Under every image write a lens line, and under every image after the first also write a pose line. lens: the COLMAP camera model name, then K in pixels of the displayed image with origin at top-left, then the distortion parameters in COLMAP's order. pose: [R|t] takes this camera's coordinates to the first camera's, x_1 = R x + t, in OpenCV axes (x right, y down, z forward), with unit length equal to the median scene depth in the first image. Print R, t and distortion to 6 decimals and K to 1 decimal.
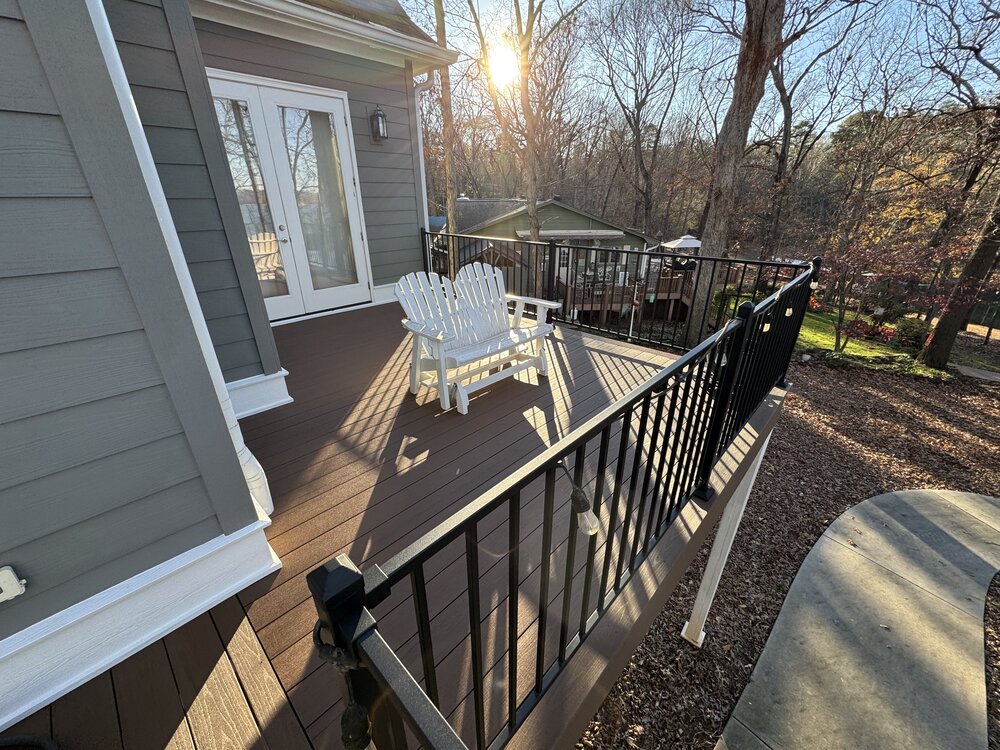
lens RADIAL K [[397.6, 0, 500.0], [0, 397.6, 375.0], [0, 0, 1]] dist [-0.001280, -0.000324]
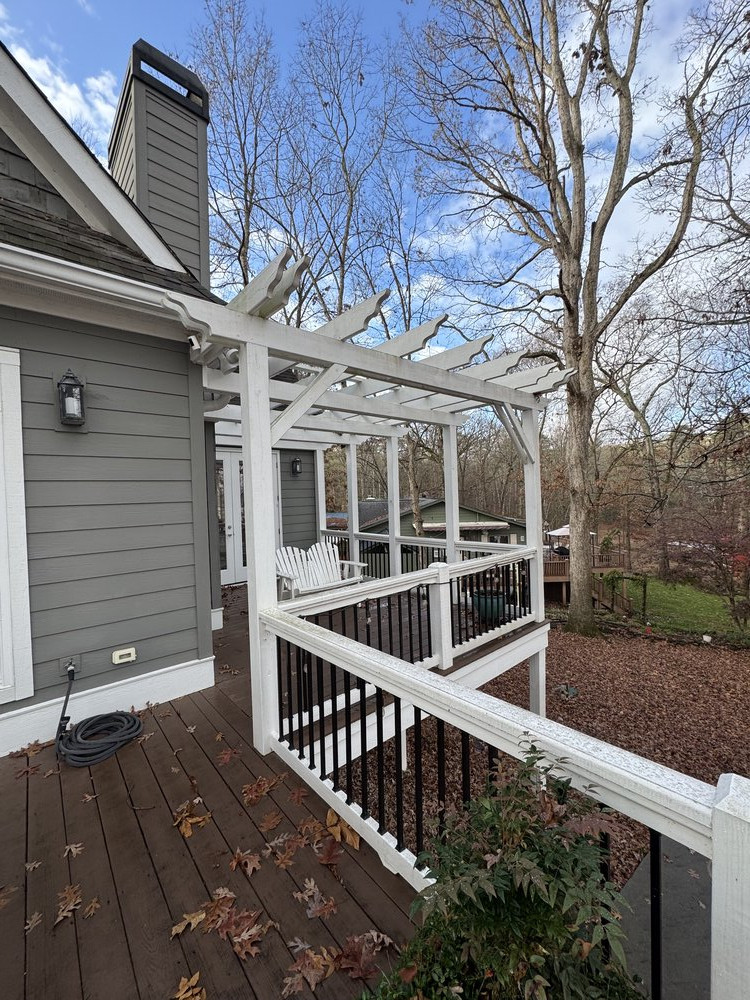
lens RADIAL K [[397.6, 0, 375.0], [0, 397.6, 500.0], [0, 0, 1]] dist [-0.001280, -0.000324]
pose [[0.994952, -0.023892, -0.097461, 0.059353], [-0.016547, 0.918883, -0.394183, 0.047443], [0.098974, 0.393806, 0.913850, -0.141549]]
